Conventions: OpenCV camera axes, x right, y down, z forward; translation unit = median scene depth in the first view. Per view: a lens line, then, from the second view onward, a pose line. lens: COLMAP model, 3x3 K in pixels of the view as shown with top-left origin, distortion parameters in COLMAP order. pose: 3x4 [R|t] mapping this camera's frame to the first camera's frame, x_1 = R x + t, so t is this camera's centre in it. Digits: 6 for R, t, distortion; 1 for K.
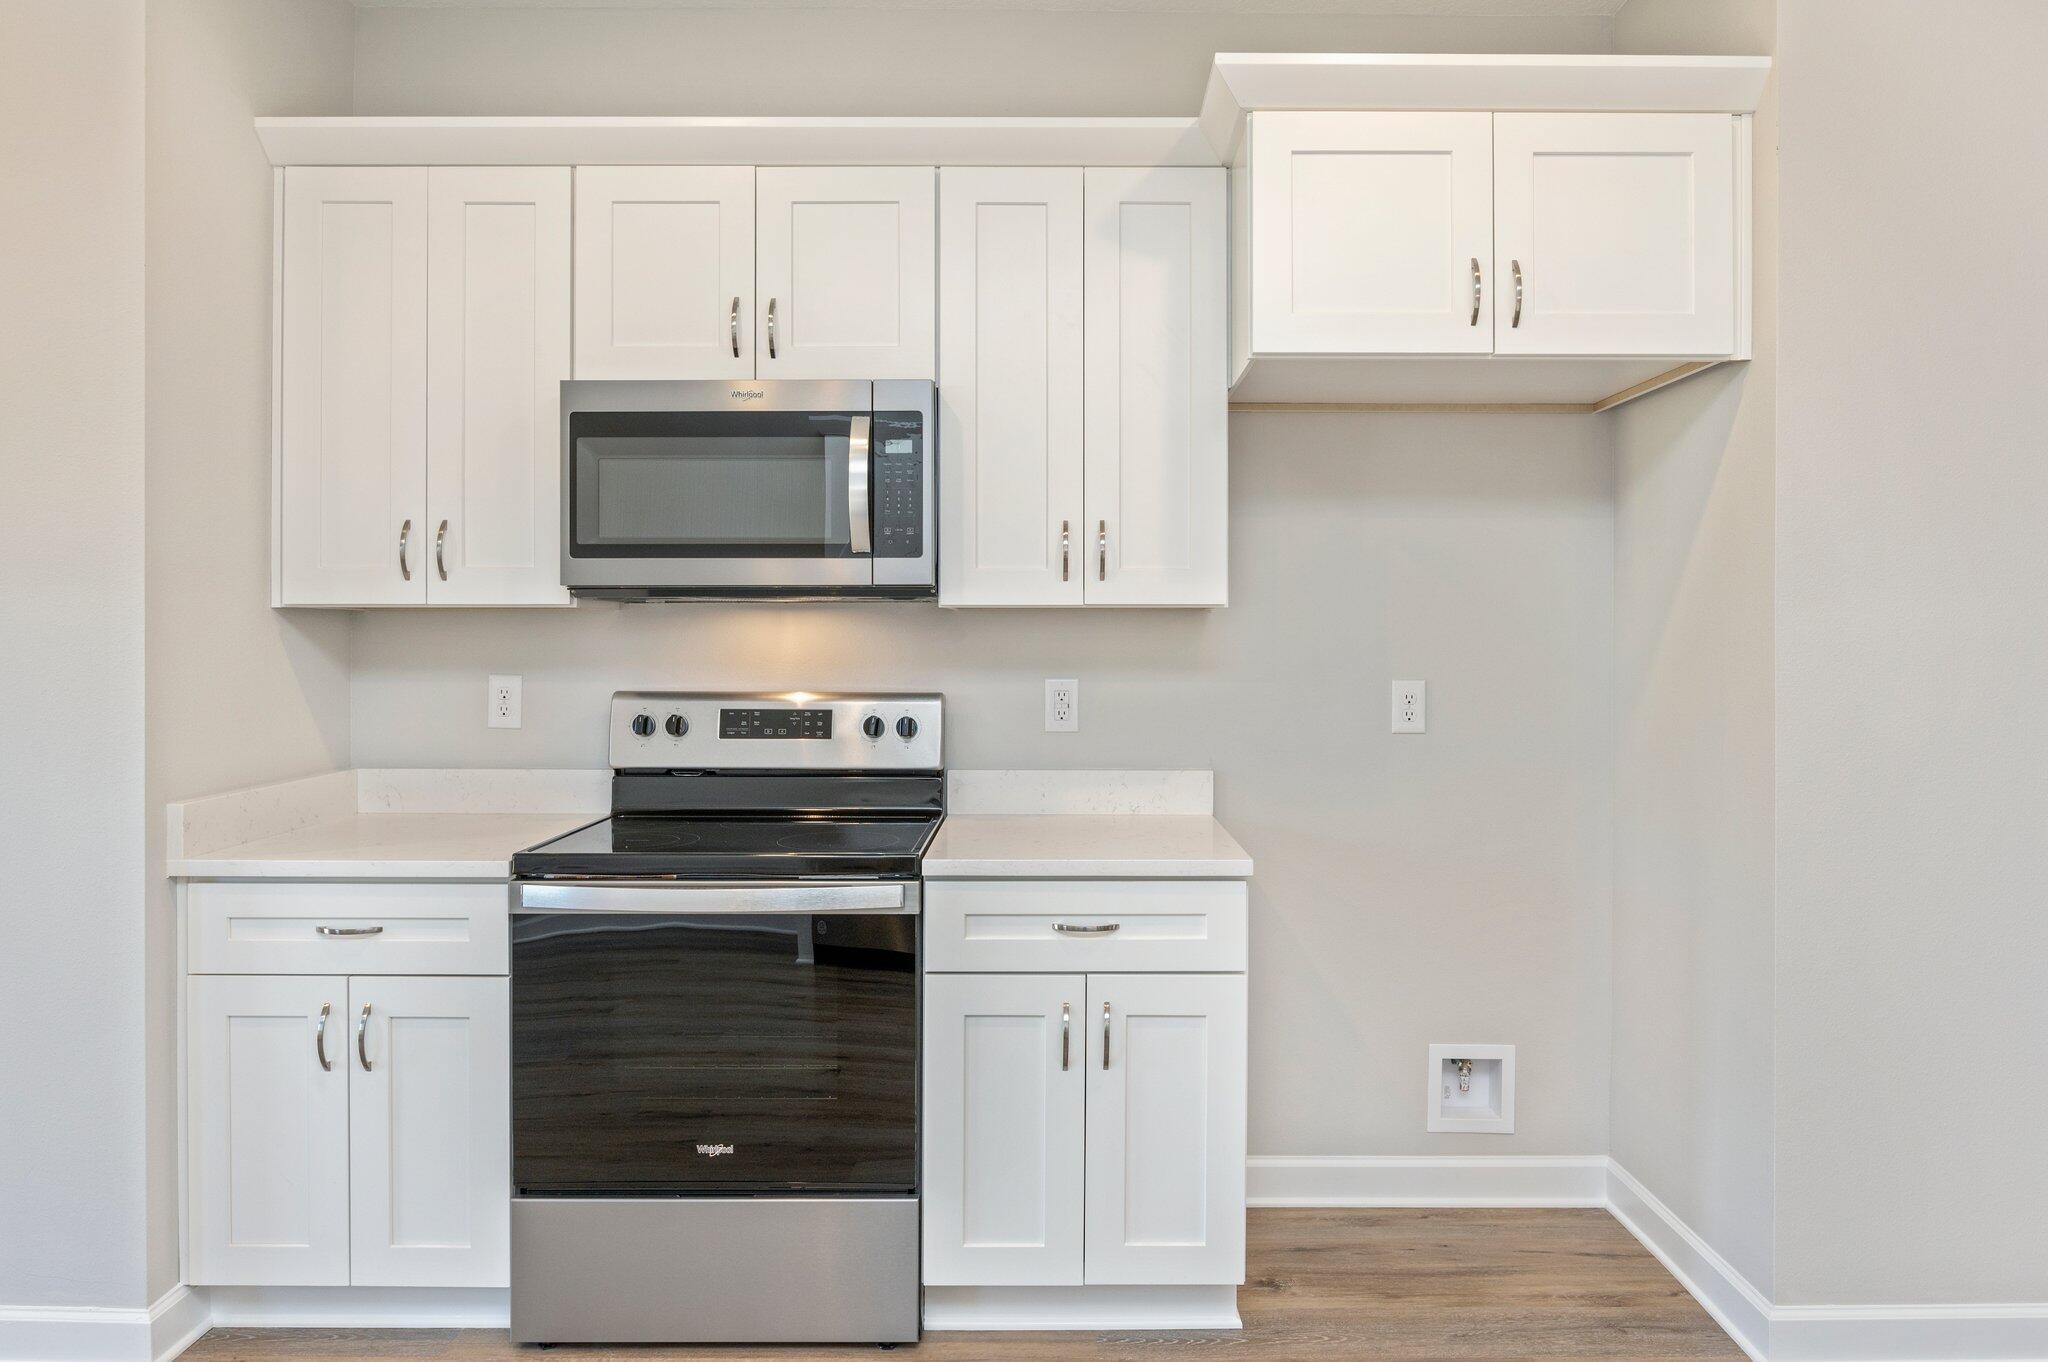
lens RADIAL K [[1275.0, 0, 1028.2], [0, 1275.0, 634.9], [0, 0, 1]] dist [0.002123, 0.000371]
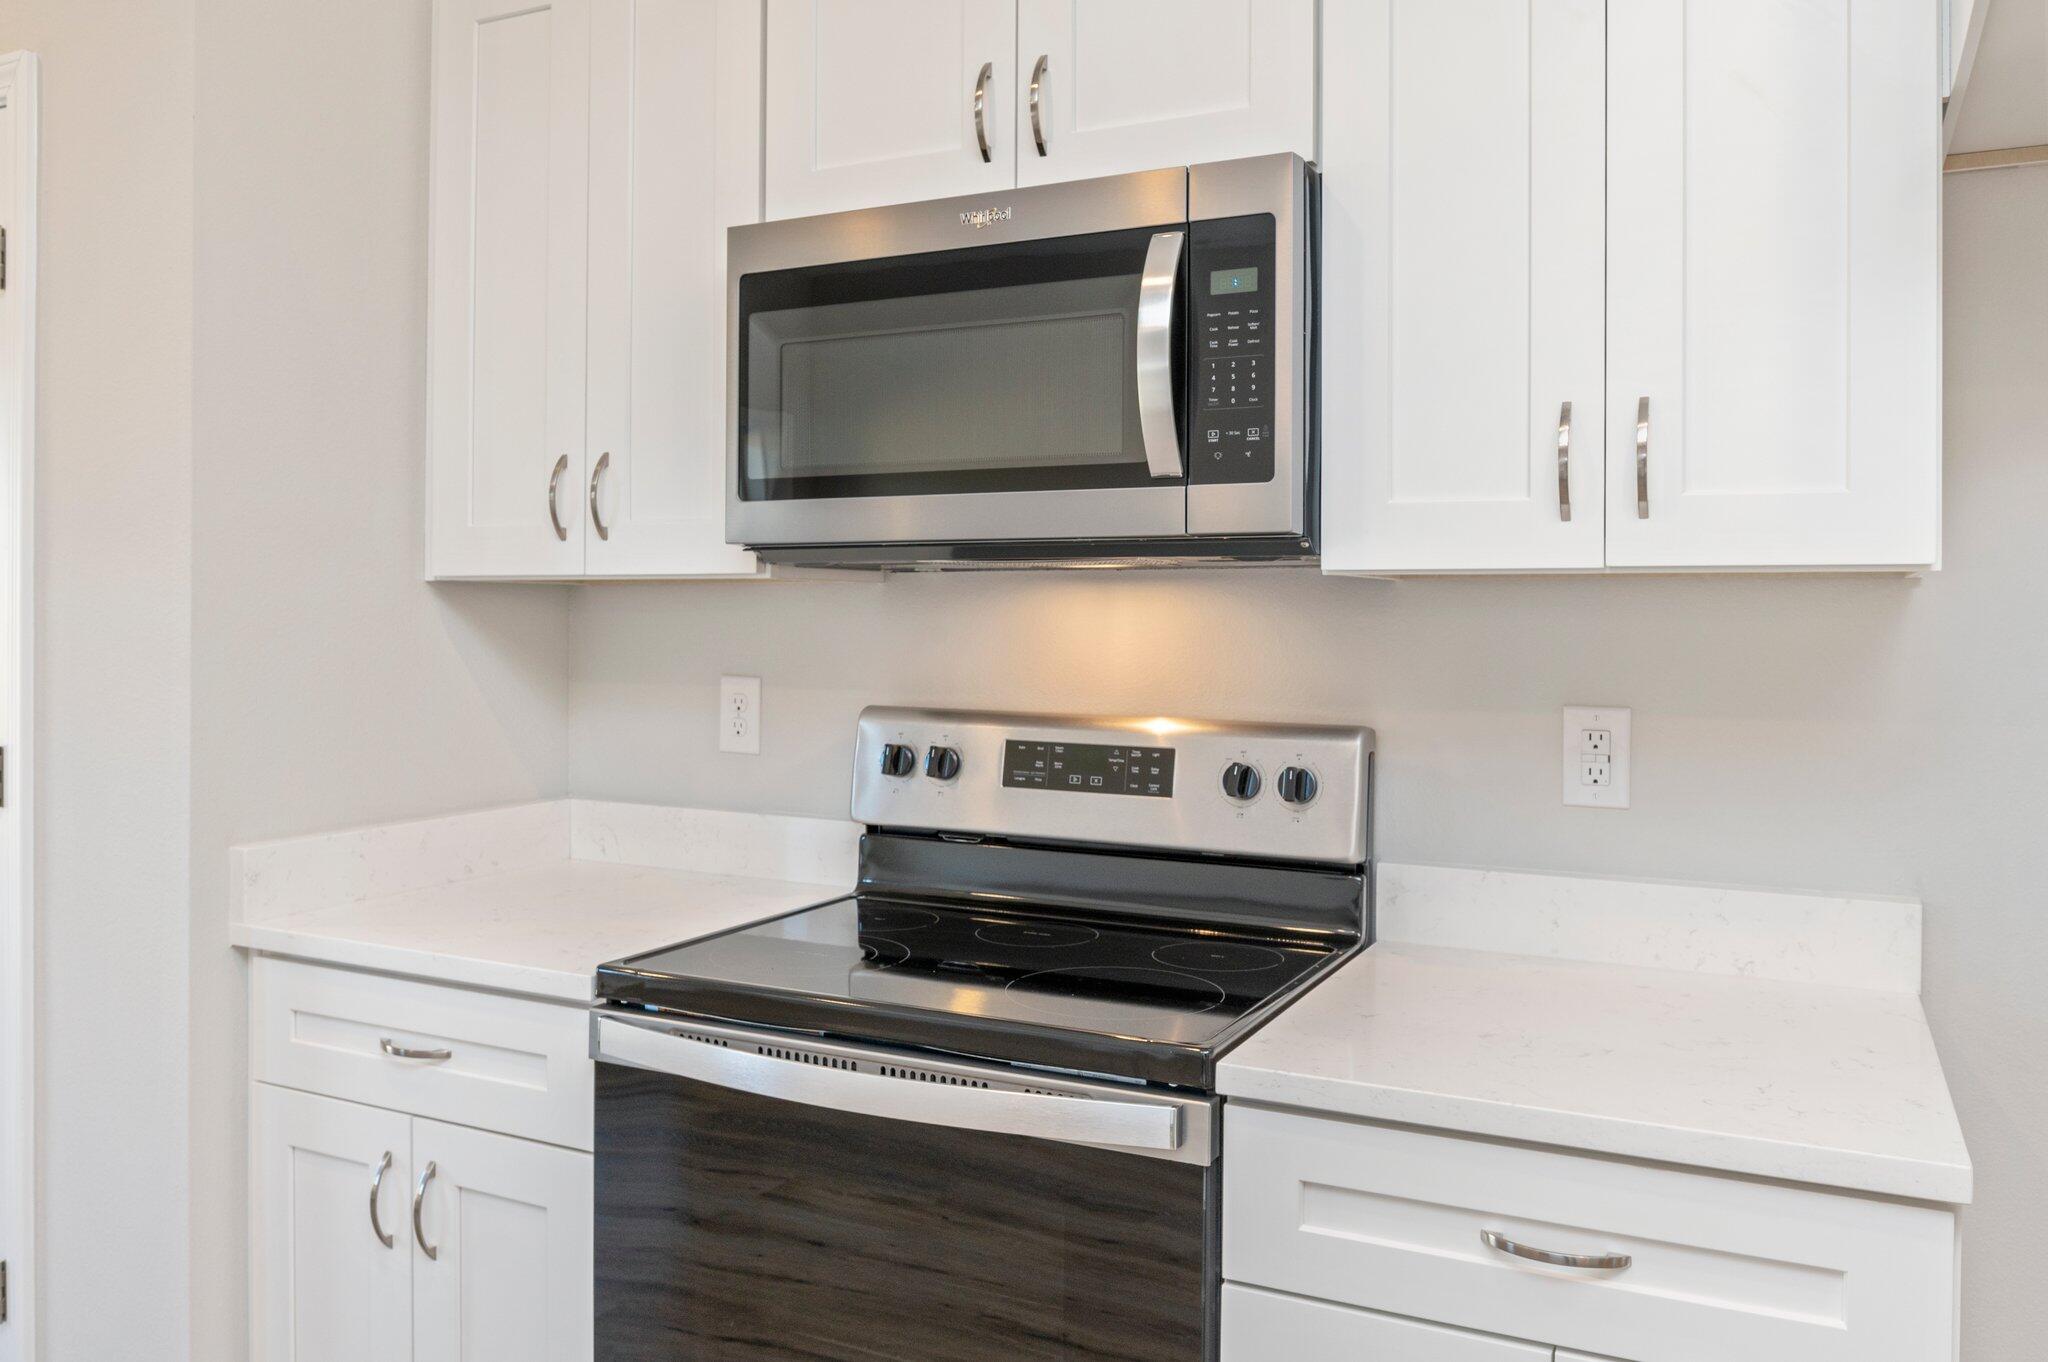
lens RADIAL K [[1479.3, 0, 1022.3], [0, 1479.3, 616.2], [0, 0, 1]] dist [-0.011392, 0.002696]
pose [[0.894975, 0.005278, -0.446085, 0.099101], [-0.006092, 0.999981, -0.000389, -0.002752], [0.446075, 0.003066, 0.894990, 0.381558]]
